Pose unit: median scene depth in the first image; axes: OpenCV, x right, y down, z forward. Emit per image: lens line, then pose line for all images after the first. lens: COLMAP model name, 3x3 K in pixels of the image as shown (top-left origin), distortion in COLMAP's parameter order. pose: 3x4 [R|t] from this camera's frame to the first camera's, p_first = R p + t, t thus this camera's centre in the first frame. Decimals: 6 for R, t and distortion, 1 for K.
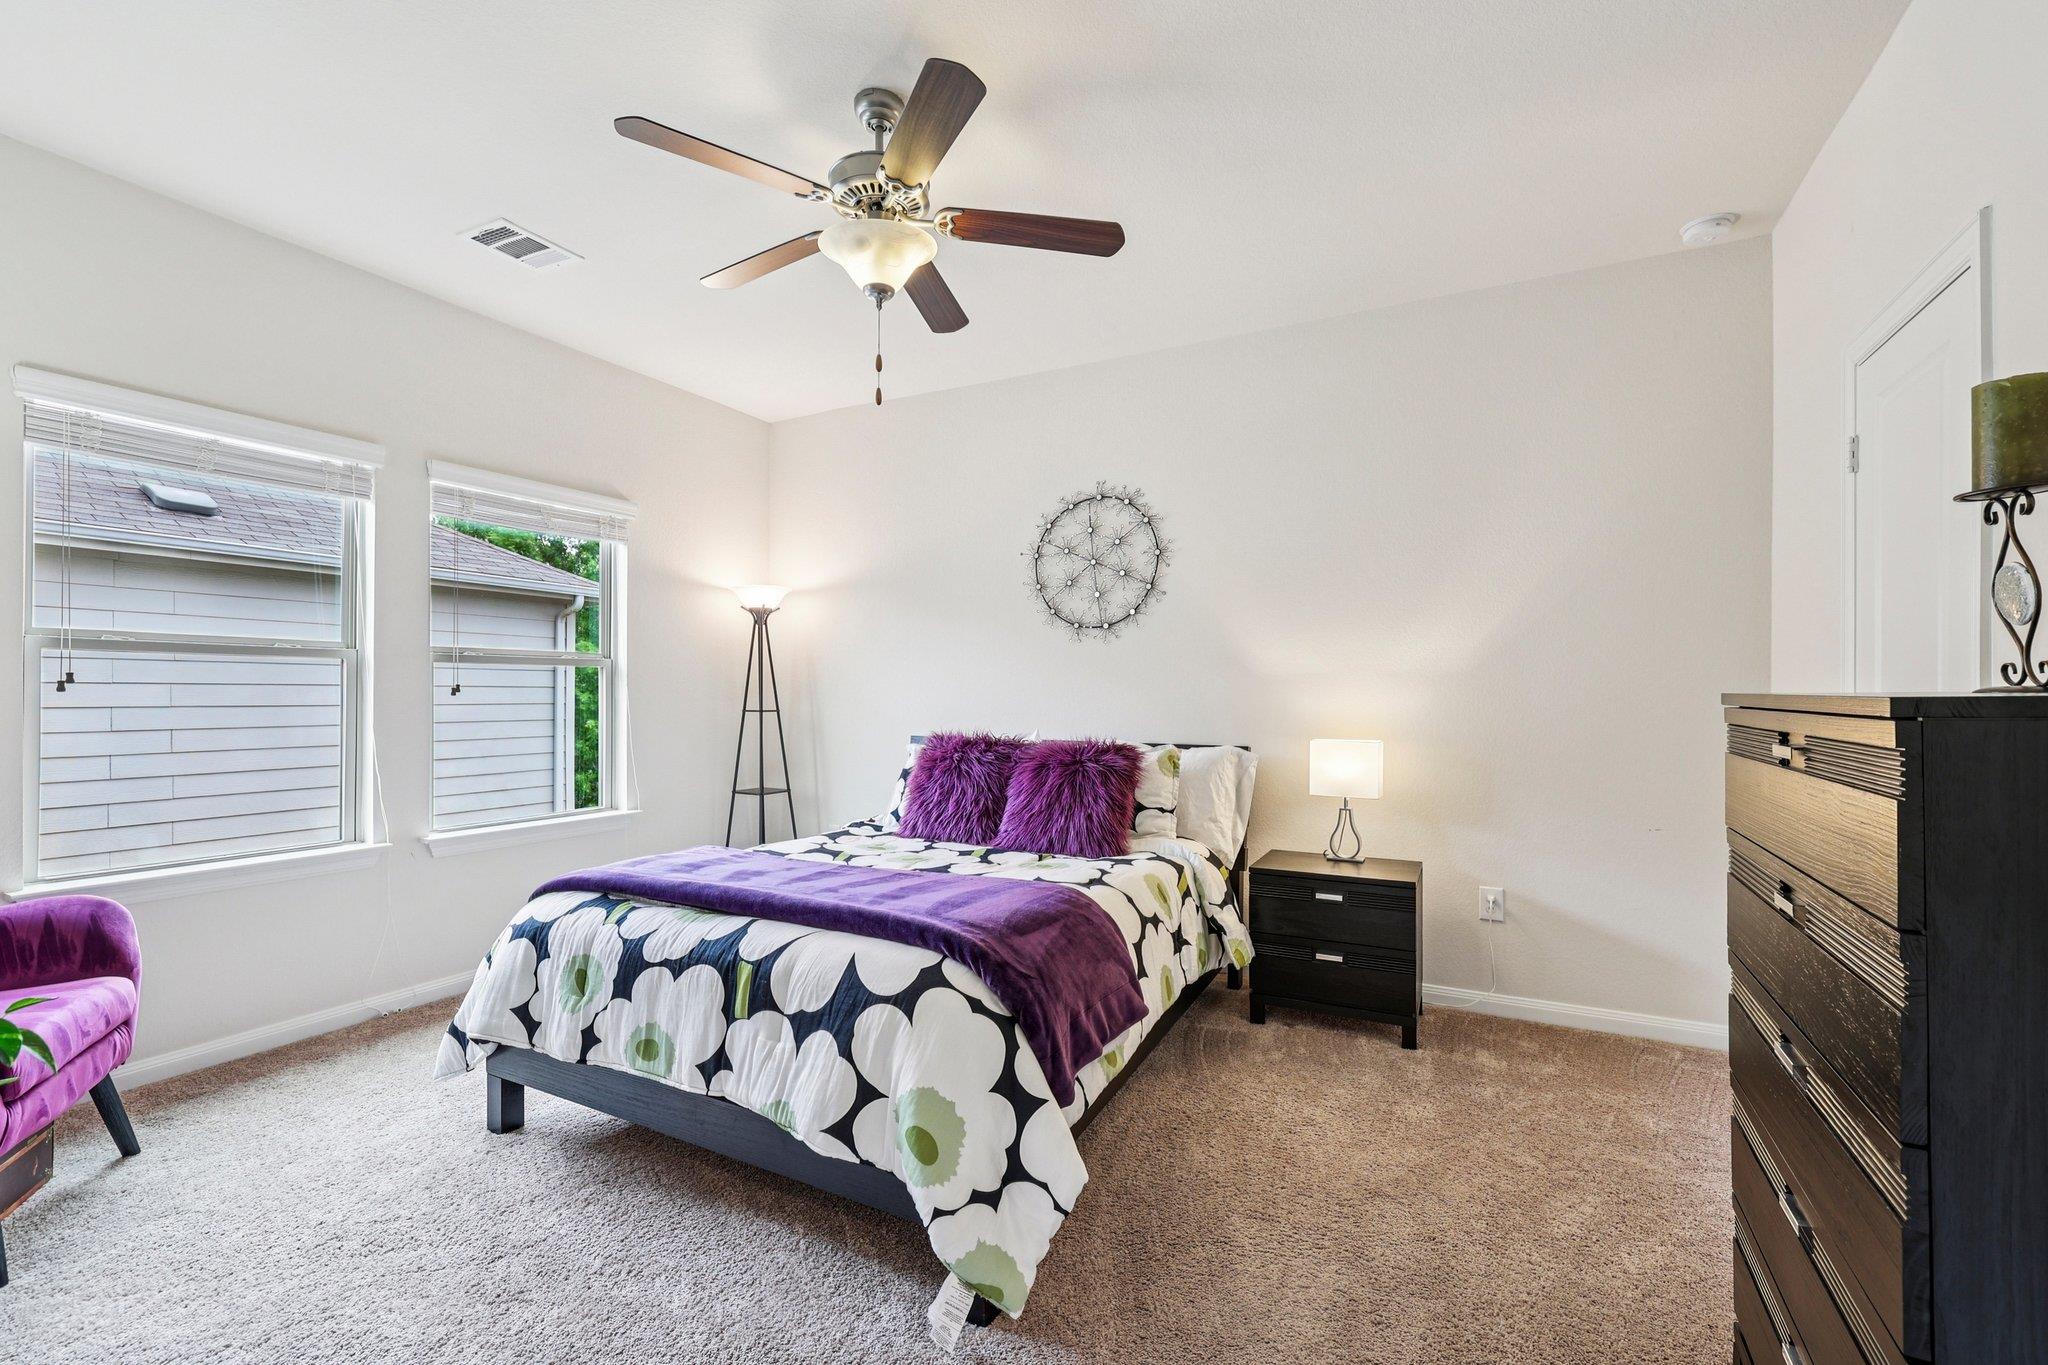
lens RADIAL K [[876.8, 0, 1018.7], [0, 876.8, 687.5], [0, 0, 1]] dist [0.001005, -0.000394]
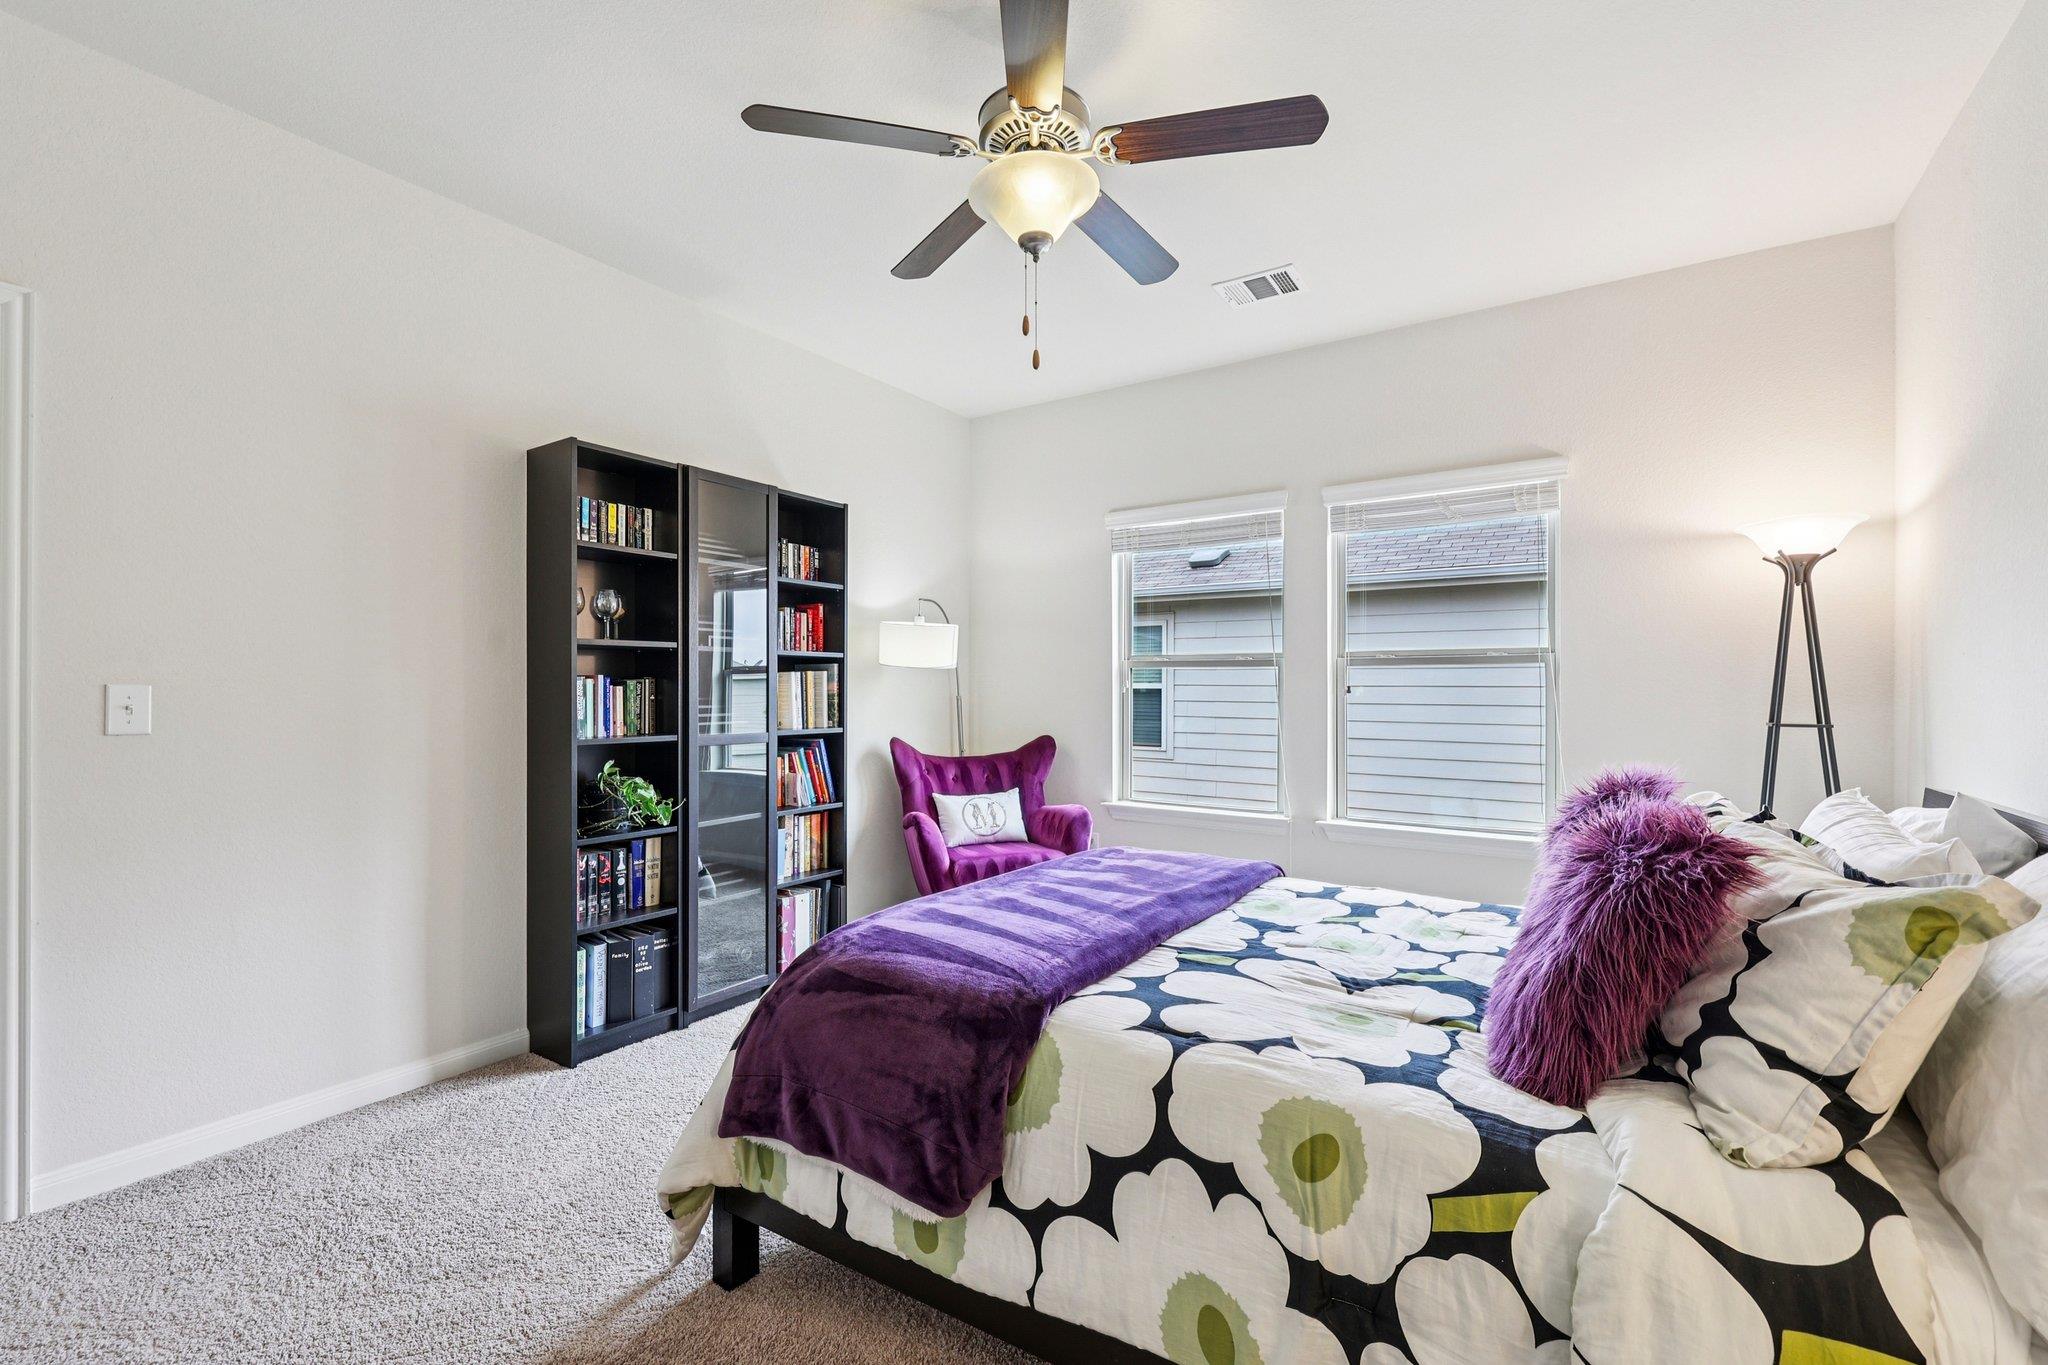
lens RADIAL K [[876.8, 0, 1030.3], [0, 876.8, 684.1], [0, 0, 1]] dist [0.001005, -0.000394]
pose [[-0.095759, -0.011309, -0.995340, 0.484077], [0.002201, 0.999931, -0.011573, 0.005810], [0.995402, -0.003299, -0.095728, 0.719622]]
